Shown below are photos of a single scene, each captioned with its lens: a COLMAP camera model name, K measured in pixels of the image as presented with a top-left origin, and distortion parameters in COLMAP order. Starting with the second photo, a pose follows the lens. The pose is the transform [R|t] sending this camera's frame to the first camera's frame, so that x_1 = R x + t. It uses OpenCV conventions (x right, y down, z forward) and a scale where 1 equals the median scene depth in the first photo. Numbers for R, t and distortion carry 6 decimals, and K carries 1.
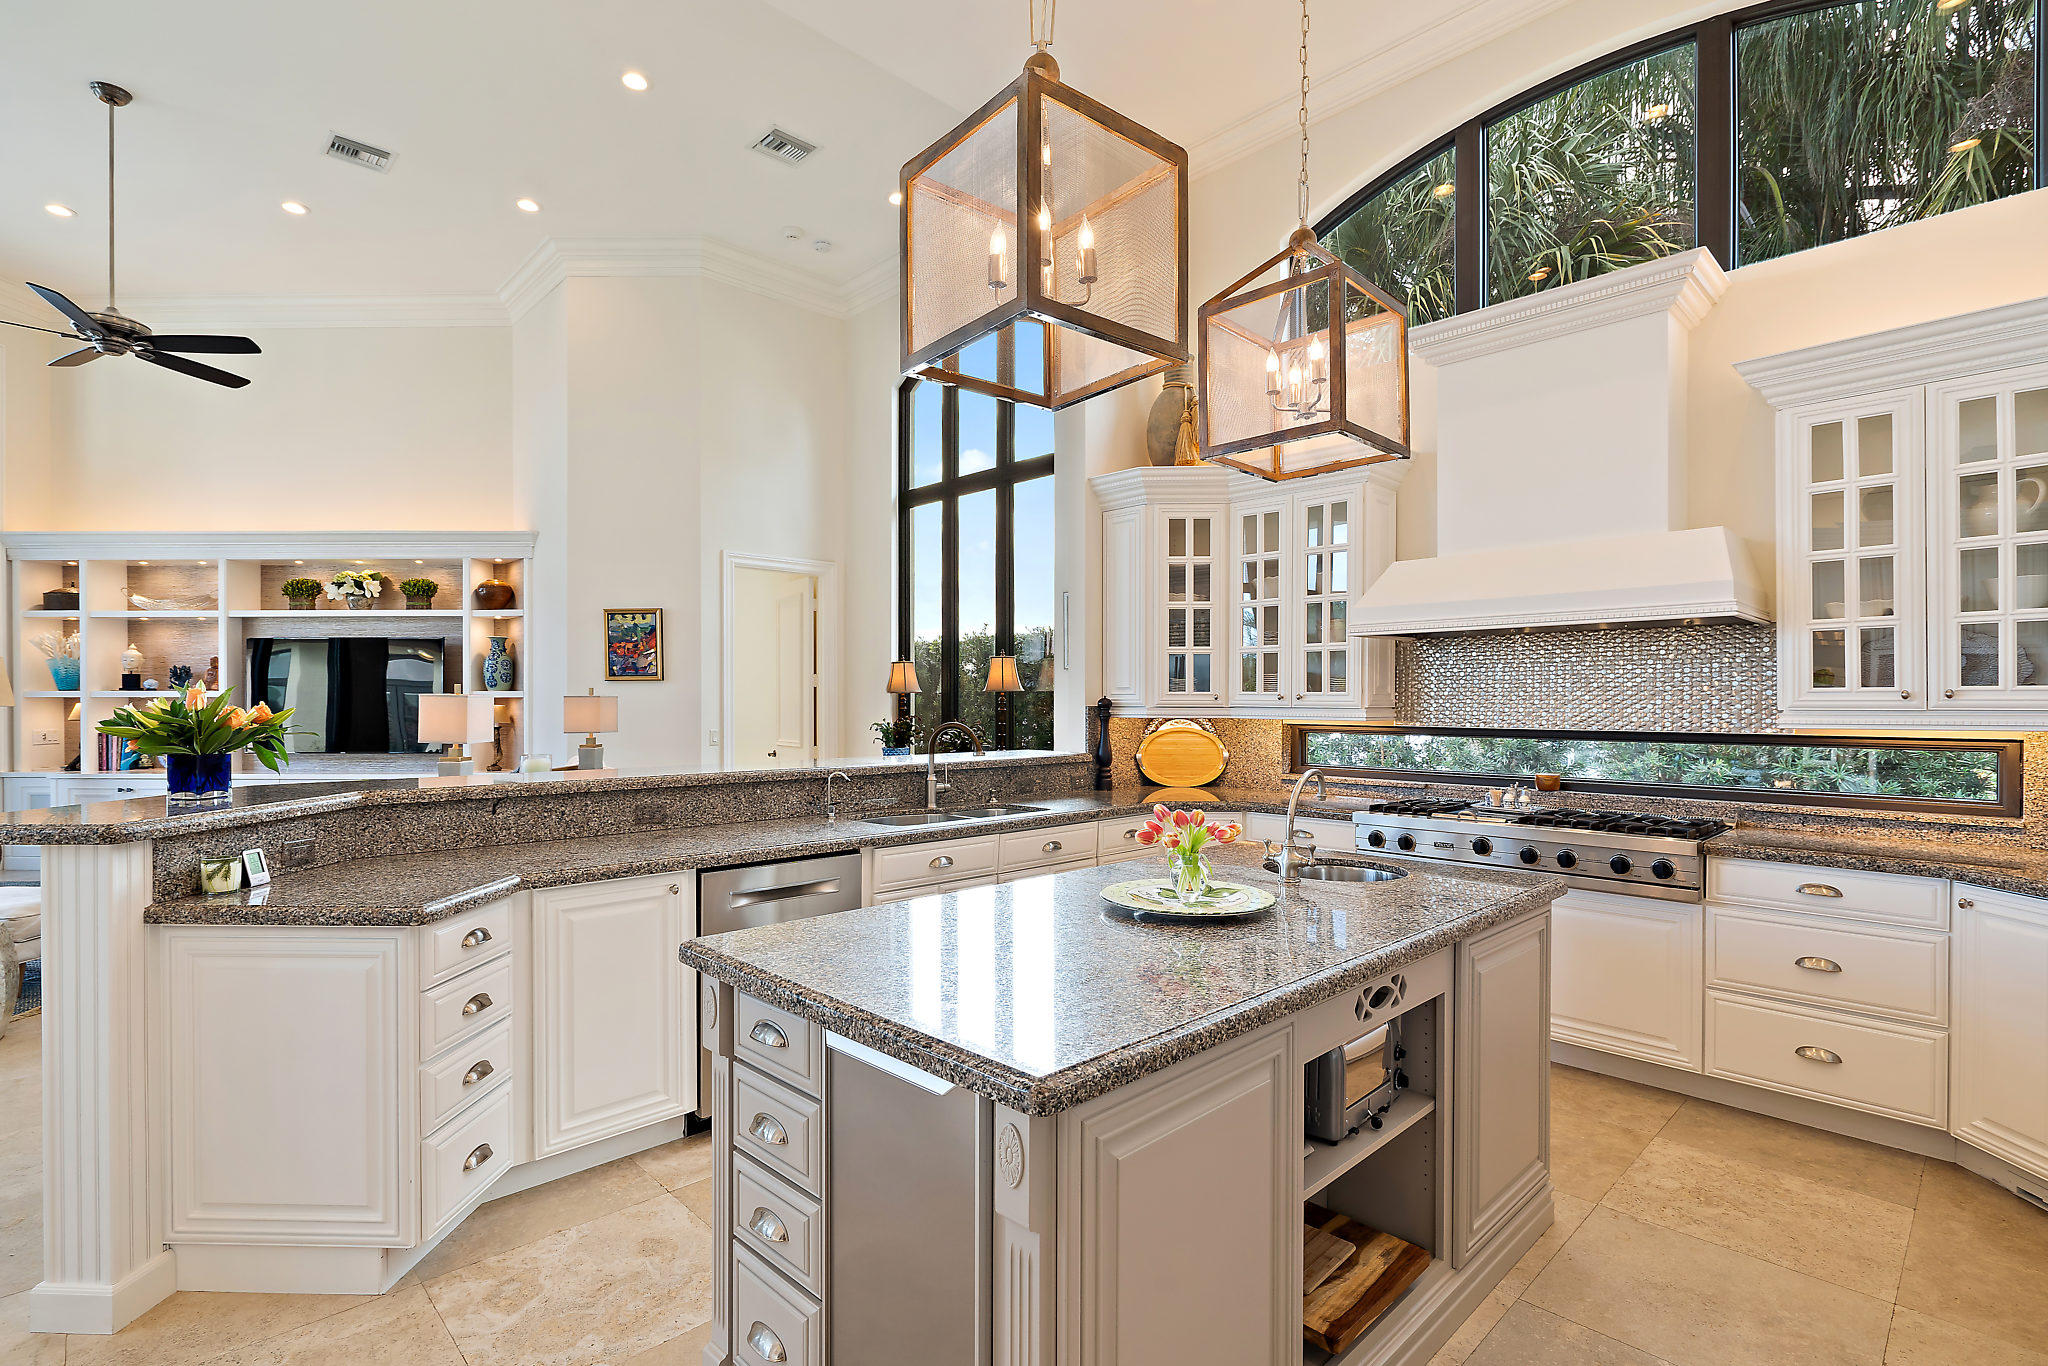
lens RADIAL K [[939.5, 0, 1016.1], [0, 939.5, 709.3], [0, 0, 1]] dist [-0.000332, -0.000034]
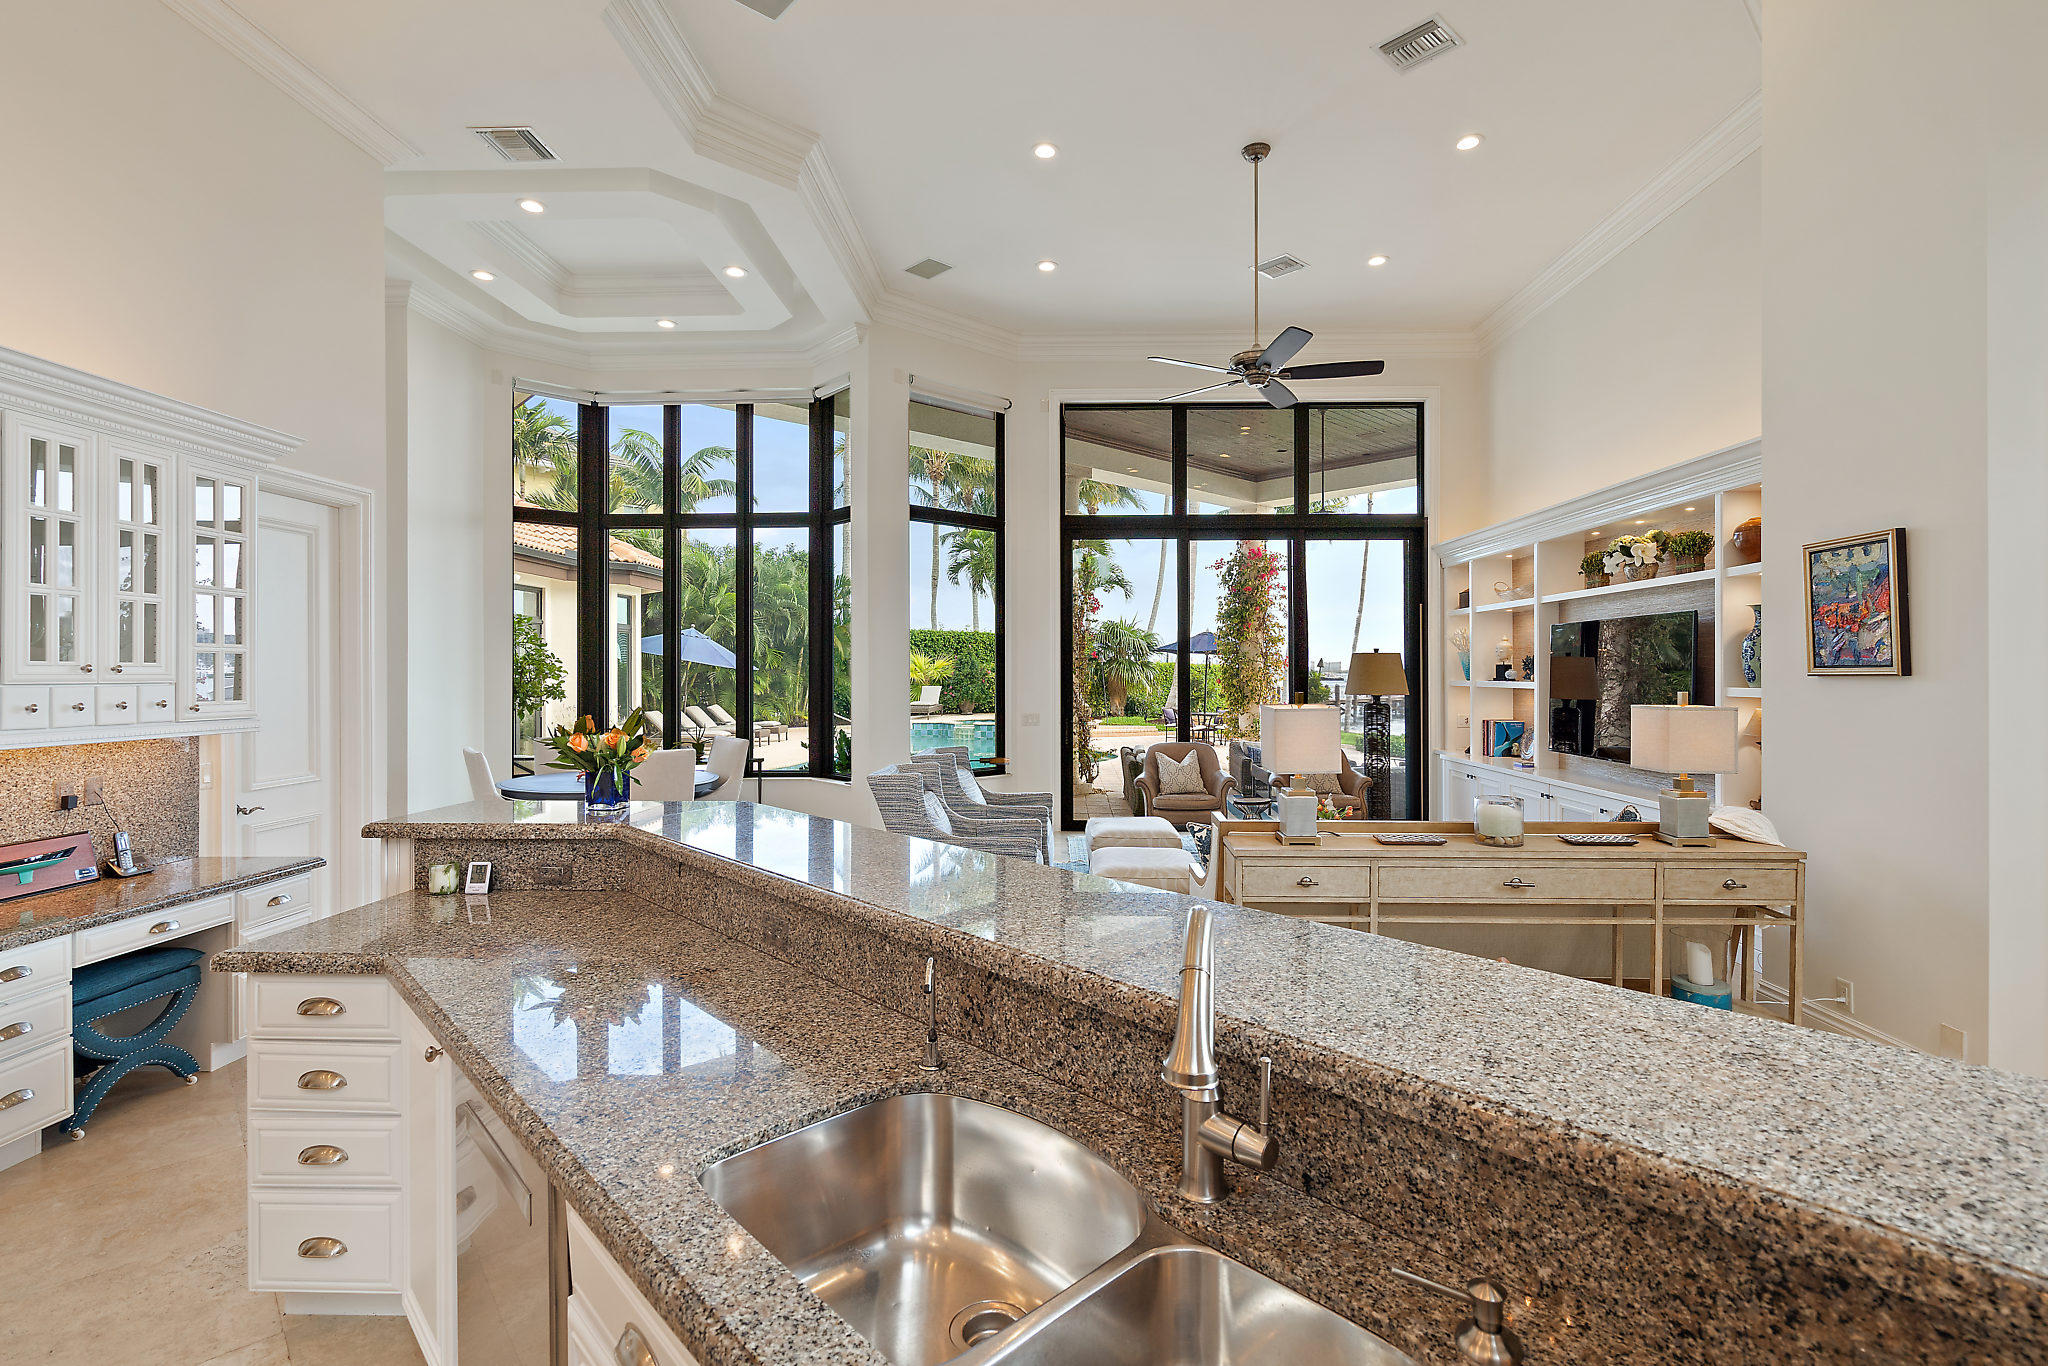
lens RADIAL K [[952.9, 0, 1040.8], [0, 952.9, 668.6], [0, 0, 1]] dist [0.001247, 0.000611]
pose [[0.013352, -0.003164, -0.999906, 0.111547], [-0.005916, 0.999977, -0.003244, -0.030403], [0.999893, 0.005959, 0.013333, 0.548154]]
